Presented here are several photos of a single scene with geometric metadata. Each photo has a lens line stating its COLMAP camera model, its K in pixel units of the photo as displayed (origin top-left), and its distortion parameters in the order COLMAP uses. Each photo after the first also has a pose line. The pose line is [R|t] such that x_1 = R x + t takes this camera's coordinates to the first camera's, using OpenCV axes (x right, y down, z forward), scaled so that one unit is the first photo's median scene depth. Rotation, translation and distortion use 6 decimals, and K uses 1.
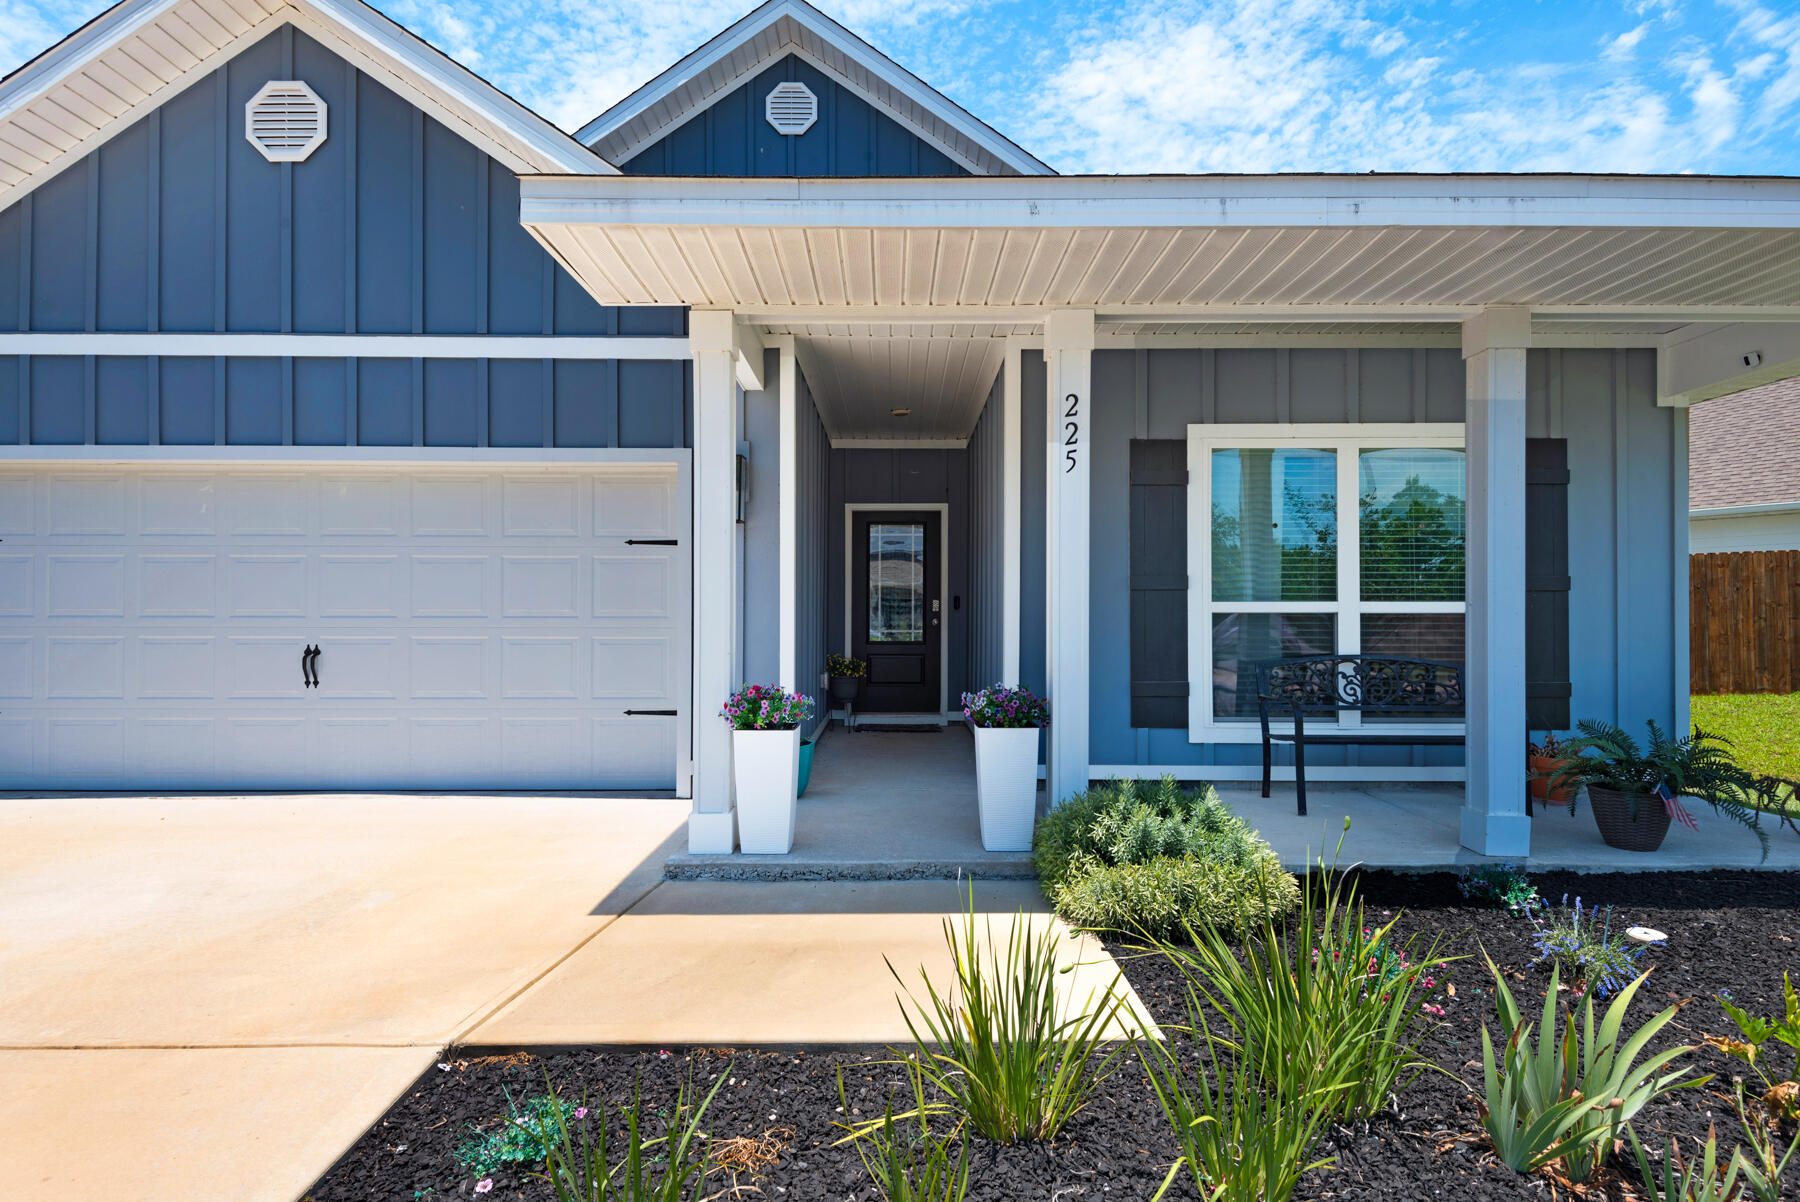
lens RADIAL K [[932.4, 0, 893.4], [0, 932.4, 608.9], [0, 0, 1]] dist [0.014369, -0.000164]
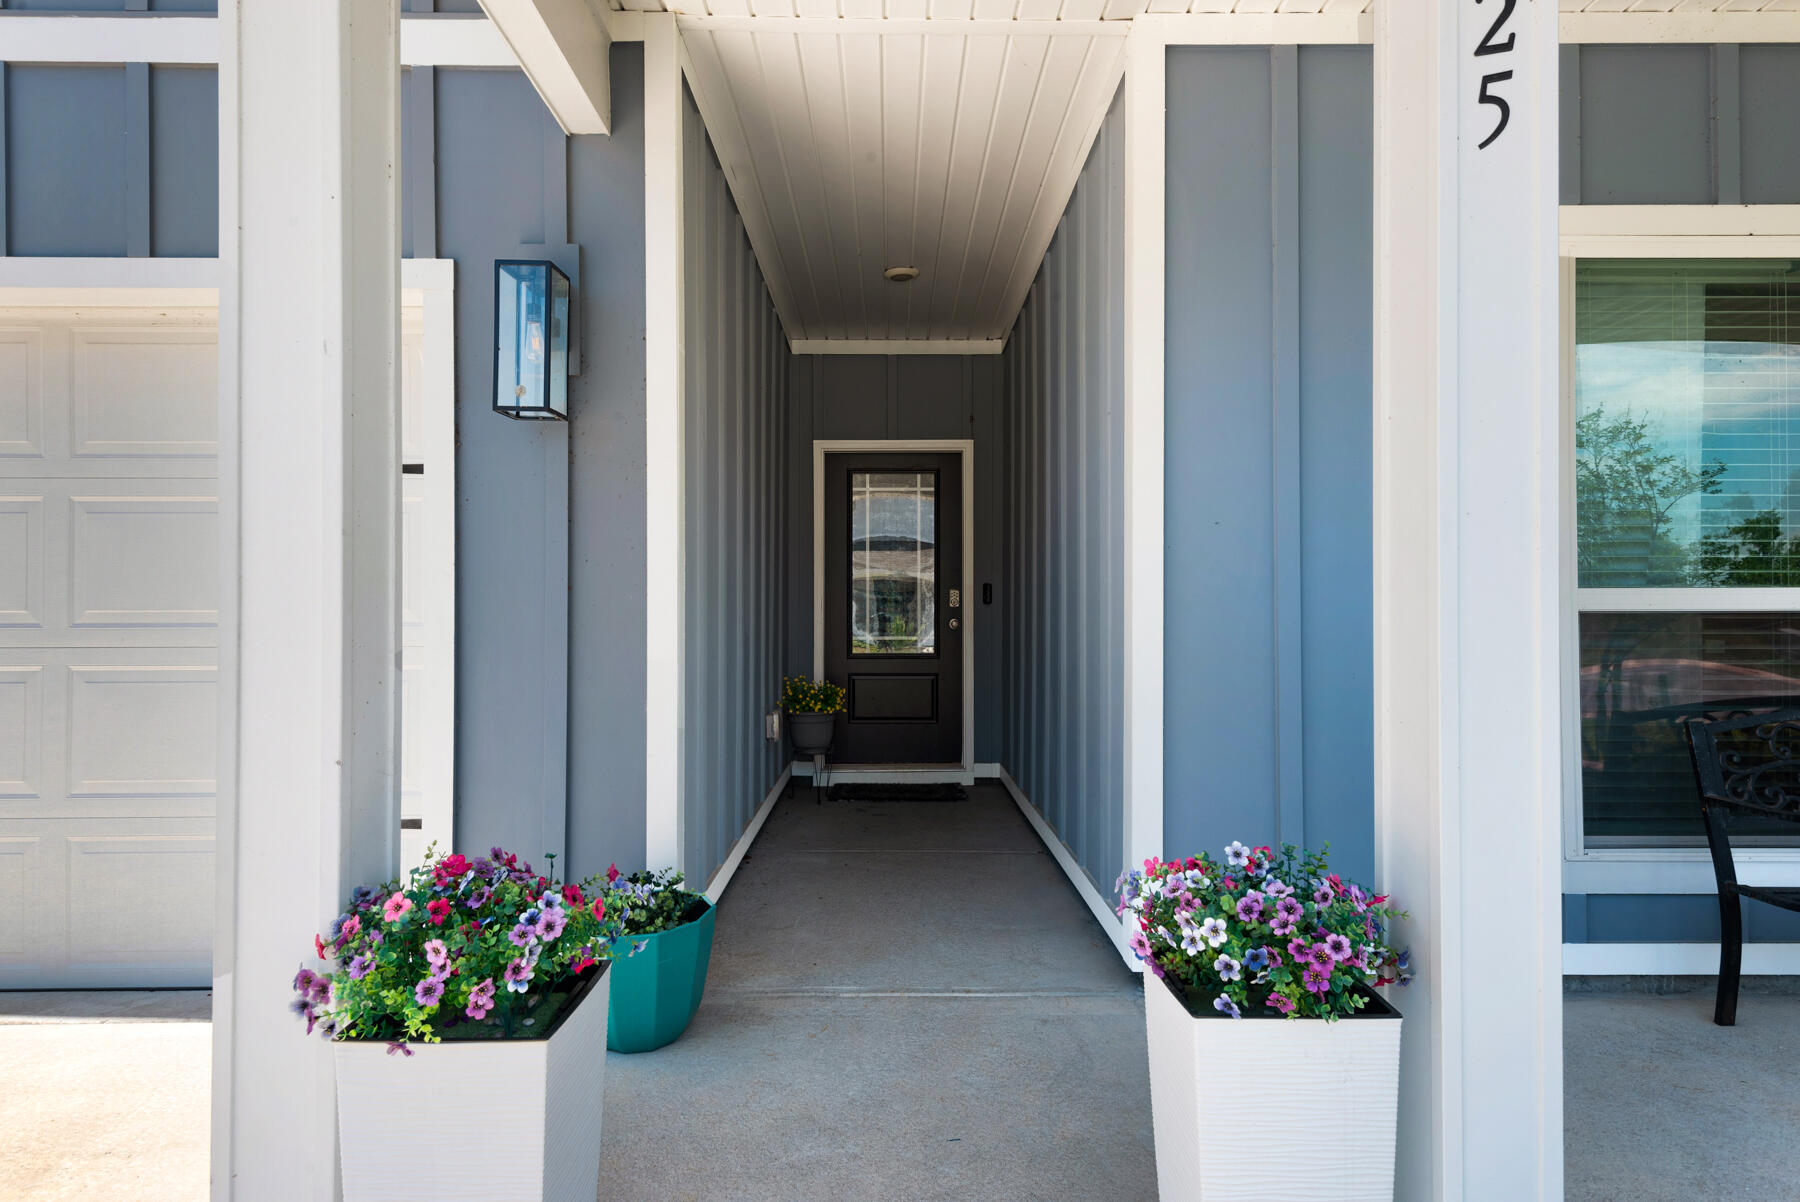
lens RADIAL K [[932.4, 0, 893.4], [0, 932.4, 608.9], [0, 0, 1]] dist [0.014369, -0.000164]
pose [[0.999961, -0.003461, 0.008091, -0.002975], [0.003405, 0.999970, 0.006976, -0.001279], [-0.008114, -0.006948, 0.999943, 0.516837]]
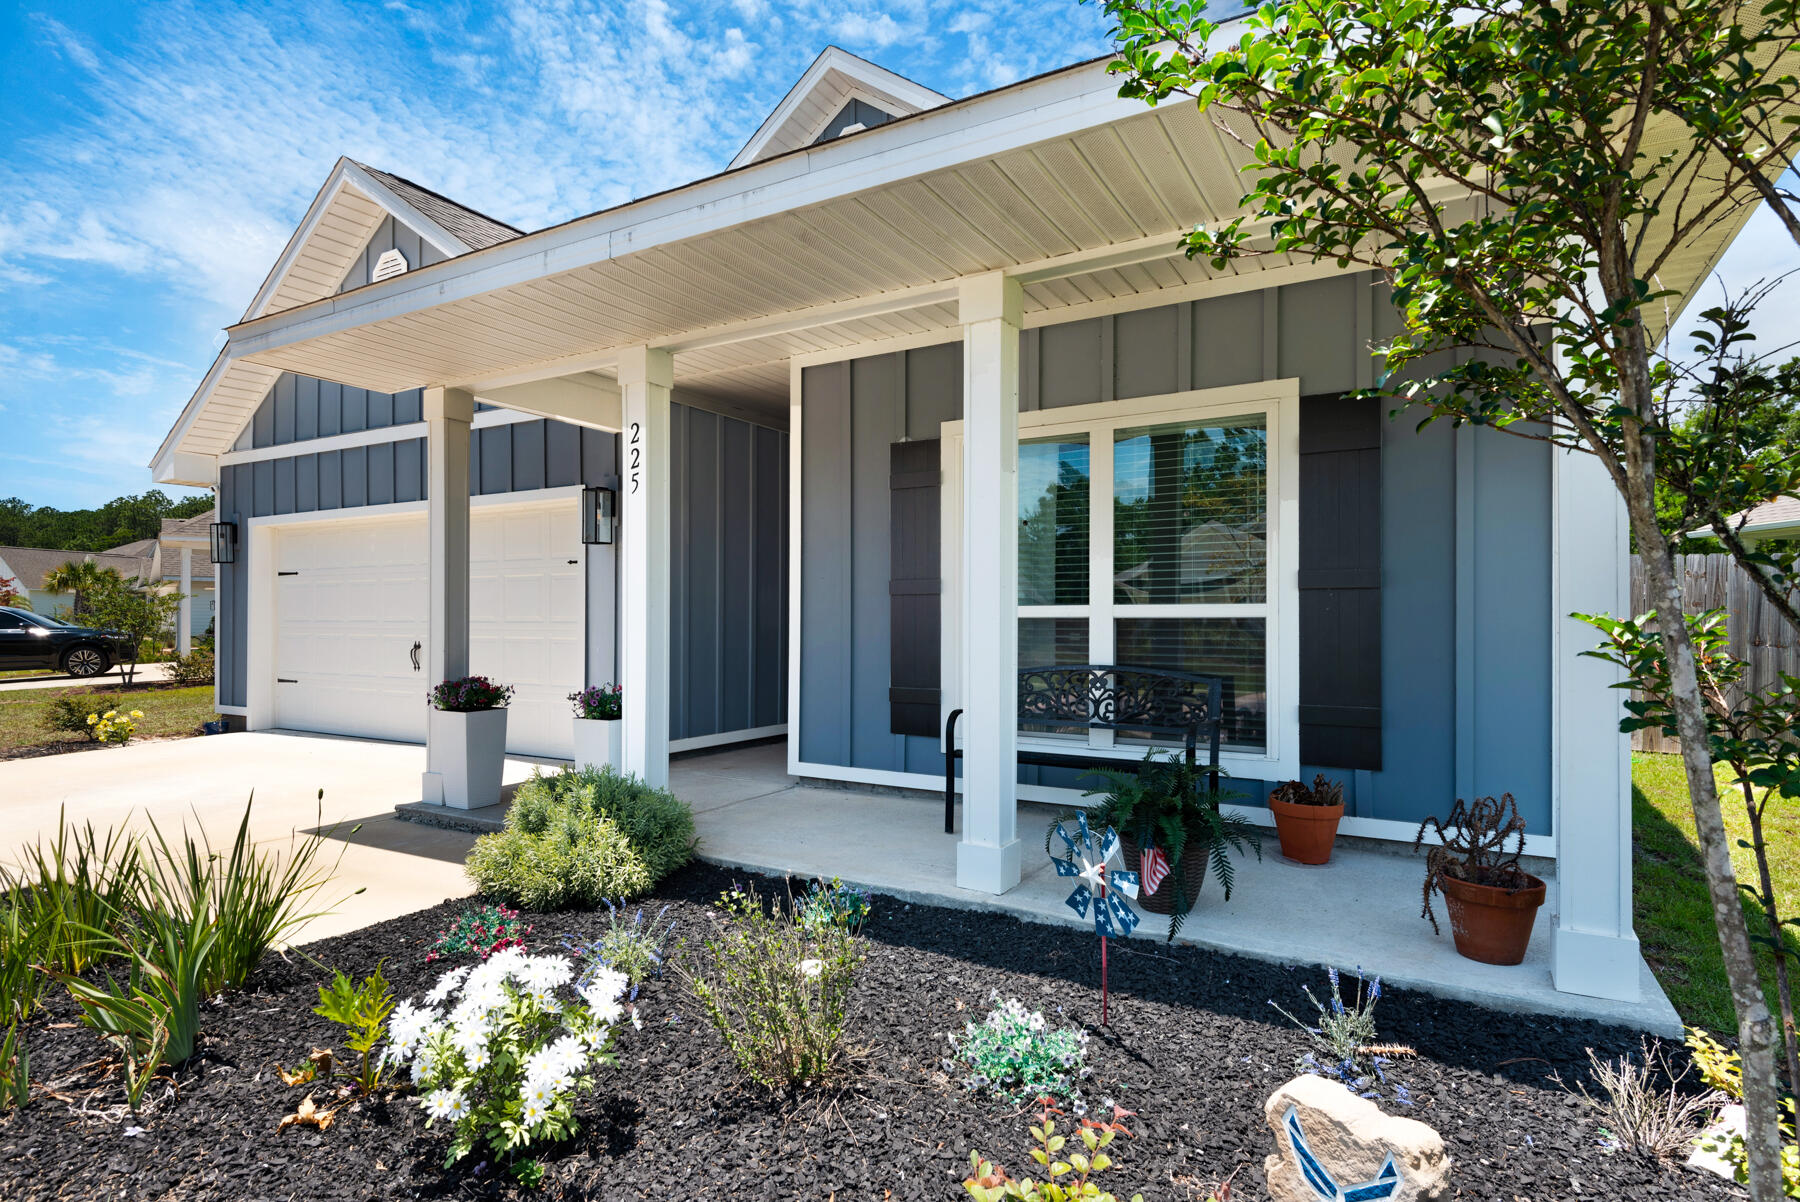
lens RADIAL K [[932.4, 0, 893.4], [0, 932.4, 608.9], [0, 0, 1]] dist [0.014369, -0.000164]
pose [[0.864195, -0.007813, -0.503096, 0.734778], [0.005518, 0.999966, -0.006049, 0.000164], [0.503127, 0.002451, 0.864209, 0.138561]]
